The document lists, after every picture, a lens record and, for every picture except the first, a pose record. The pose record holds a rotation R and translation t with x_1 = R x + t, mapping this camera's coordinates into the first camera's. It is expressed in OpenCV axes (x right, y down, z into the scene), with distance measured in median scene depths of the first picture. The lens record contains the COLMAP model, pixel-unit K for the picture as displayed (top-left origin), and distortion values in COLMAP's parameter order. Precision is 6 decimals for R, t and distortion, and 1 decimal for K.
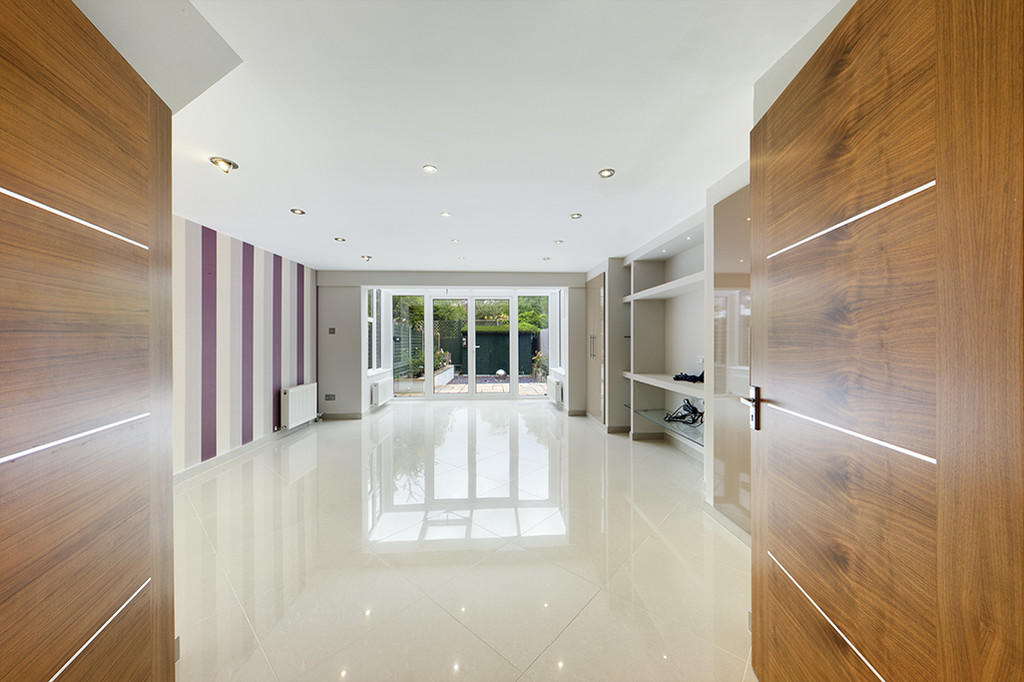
lens RADIAL K [[354.3, 0, 512.0], [0, 354.3, 341.0], [0, 0, 1]] dist [0.000190, -0.000061]
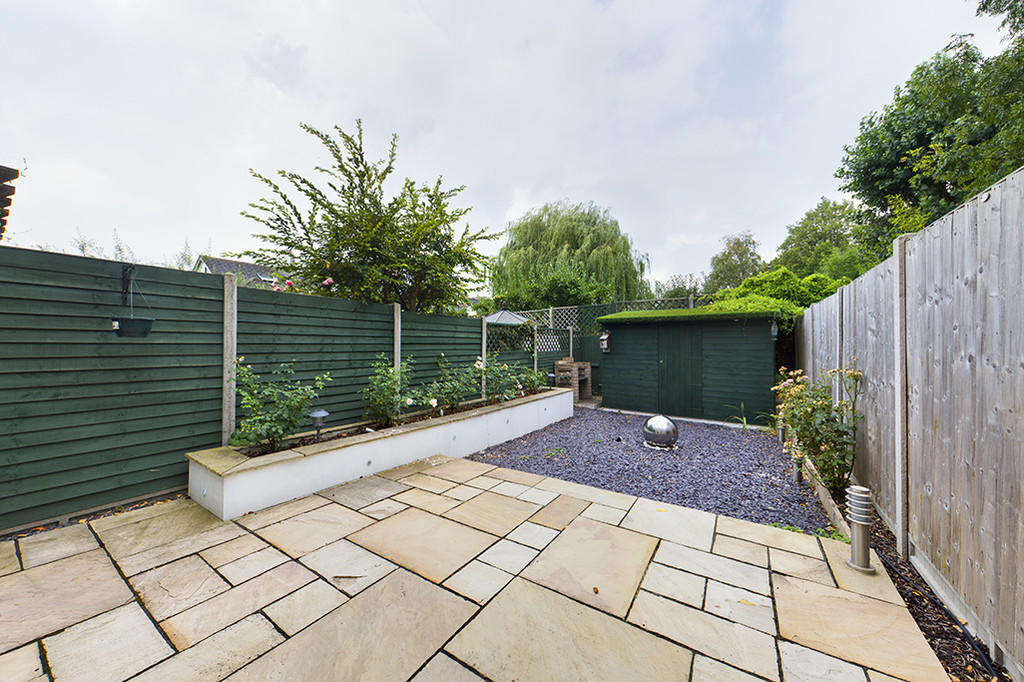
lens RADIAL K [[354.3, 0, 512.0], [0, 354.3, 341.0], [0, 0, 1]] dist [0.000190, -0.000061]
pose [[0.808607, -0.001754, -0.588346, 0.143326], [-0.002227, 0.999979, -0.006041, 0.013877], [0.588344, 0.006195, 0.808587, 1.470056]]
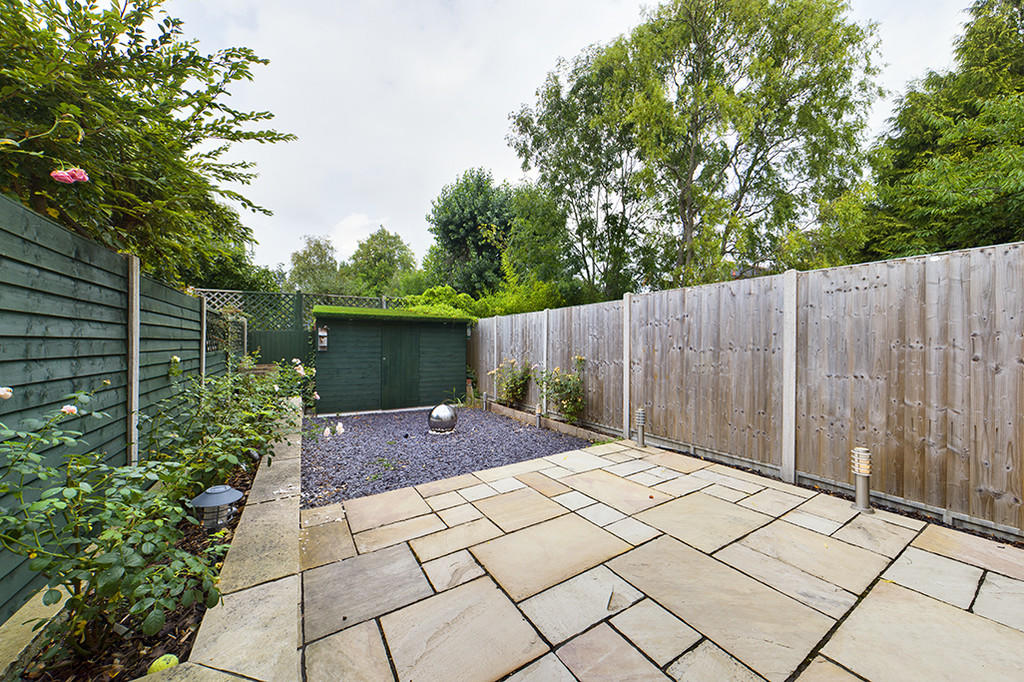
lens RADIAL K [[354.3, 0, 512.0], [0, 354.3, 341.0], [0, 0, 1]] dist [0.000190, -0.000061]
pose [[0.875795, 0.009764, 0.482585, -0.389837], [-0.007930, 0.999951, -0.005841, 0.017226], [-0.482618, 0.001288, 0.875830, 1.426653]]
